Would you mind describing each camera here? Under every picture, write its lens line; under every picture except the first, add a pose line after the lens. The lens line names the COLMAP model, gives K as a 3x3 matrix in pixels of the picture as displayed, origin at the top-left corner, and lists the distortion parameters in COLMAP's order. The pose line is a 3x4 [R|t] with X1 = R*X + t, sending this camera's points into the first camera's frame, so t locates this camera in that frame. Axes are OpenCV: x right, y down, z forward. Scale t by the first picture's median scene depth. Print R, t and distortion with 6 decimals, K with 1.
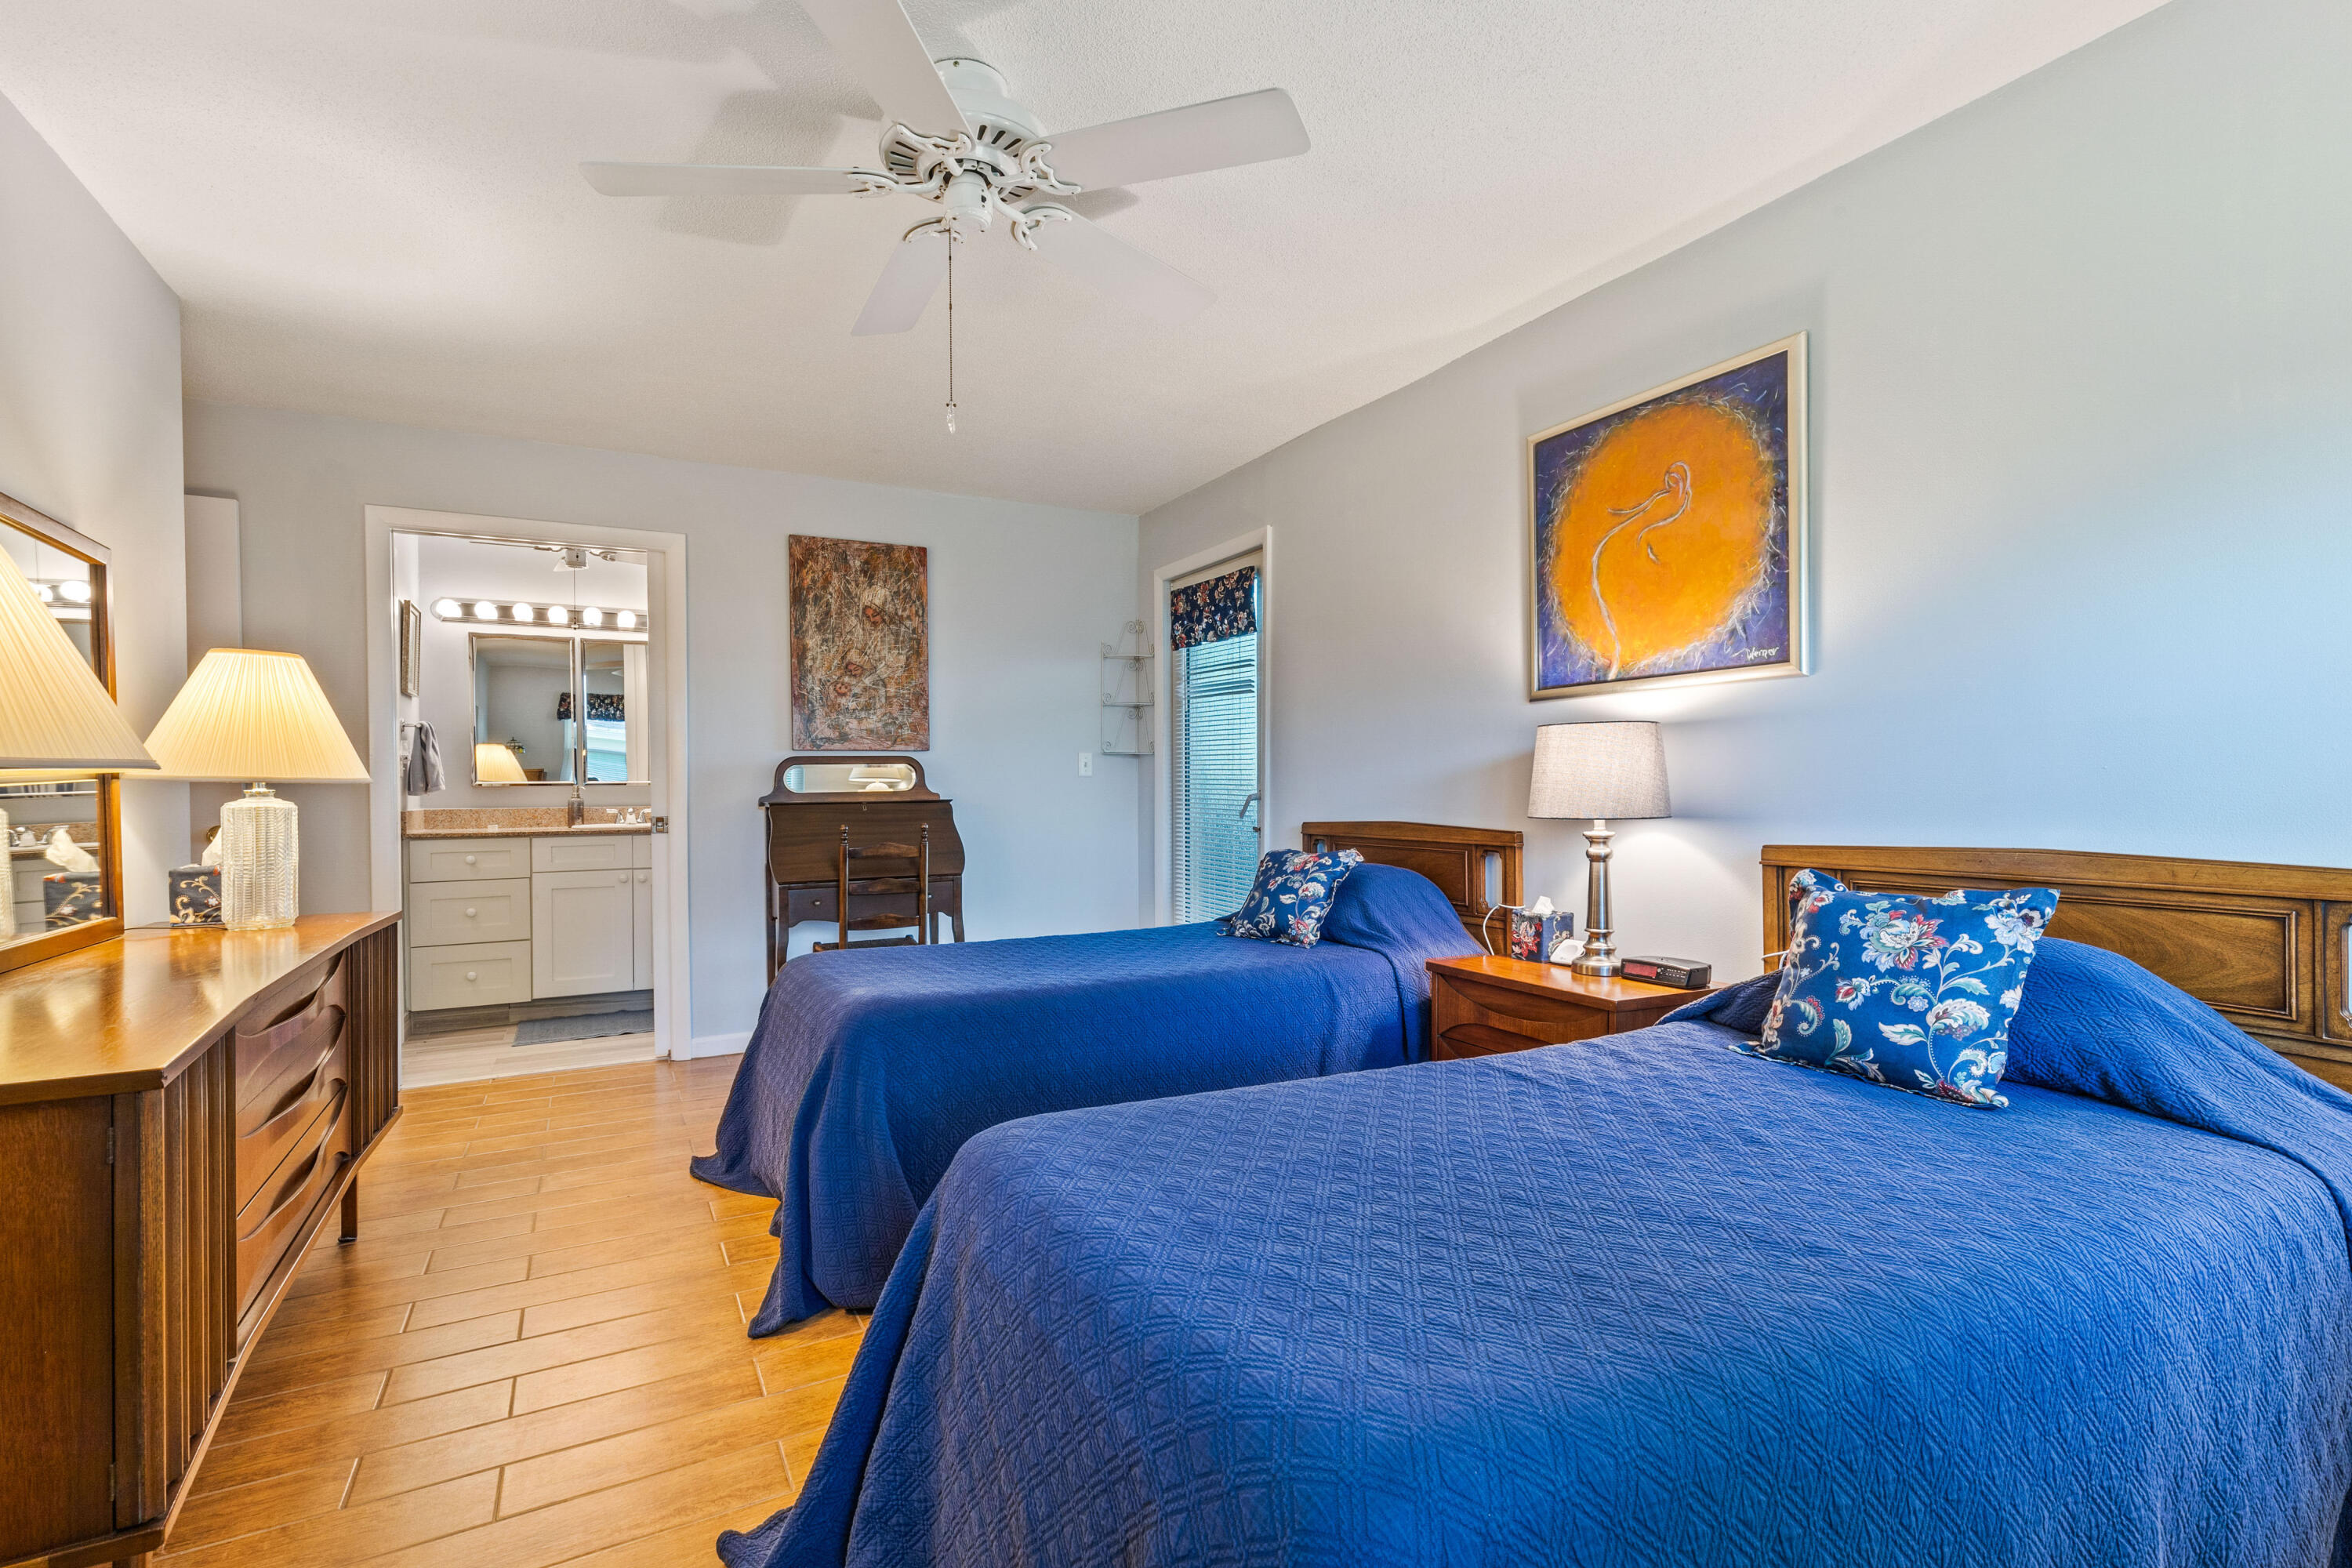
lens RADIAL K [[1069.5, 0, 1178.9], [0, 1069.5, 782.1], [0, 0, 1]] dist [0.004409, -0.003538]
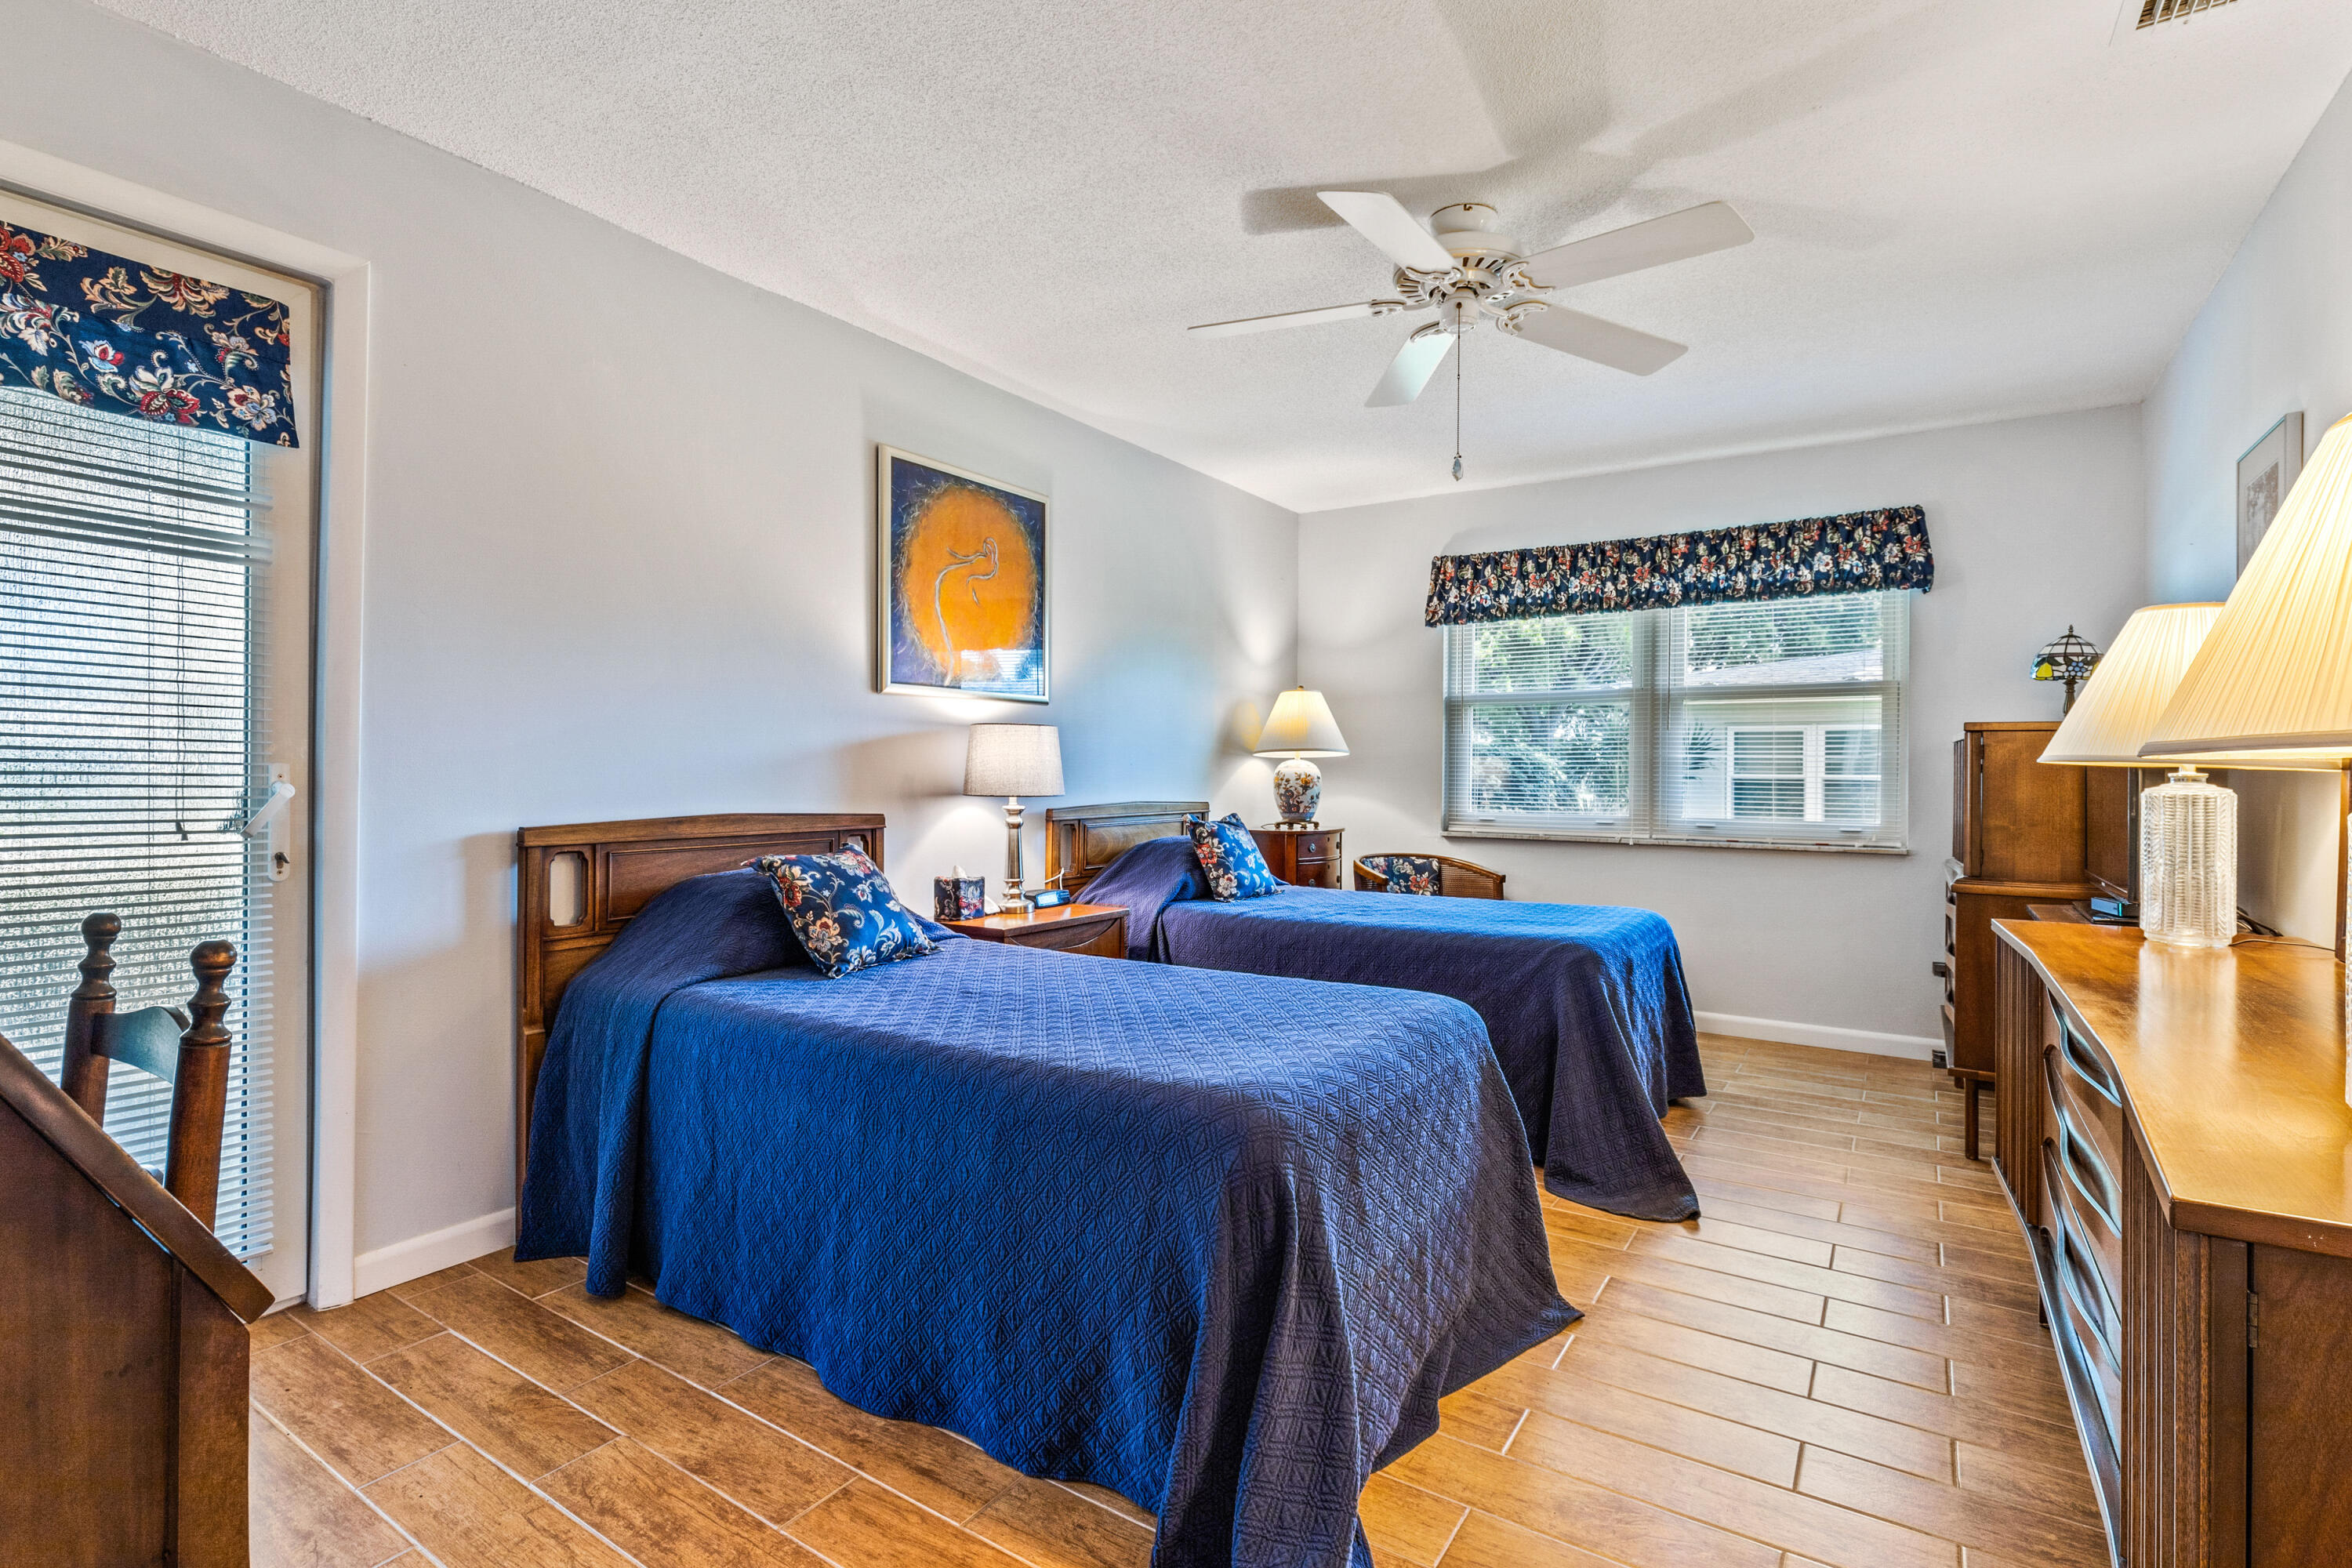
lens RADIAL K [[1069.5, 0, 1183.0], [0, 1069.5, 779.6], [0, 0, 1]] dist [0.004409, -0.003538]
pose [[-0.455441, -0.002716, 0.890262, -0.550758], [-0.005061, 0.999987, 0.000461, 0.007459], [-0.890252, -0.004296, -0.455449, 0.879295]]
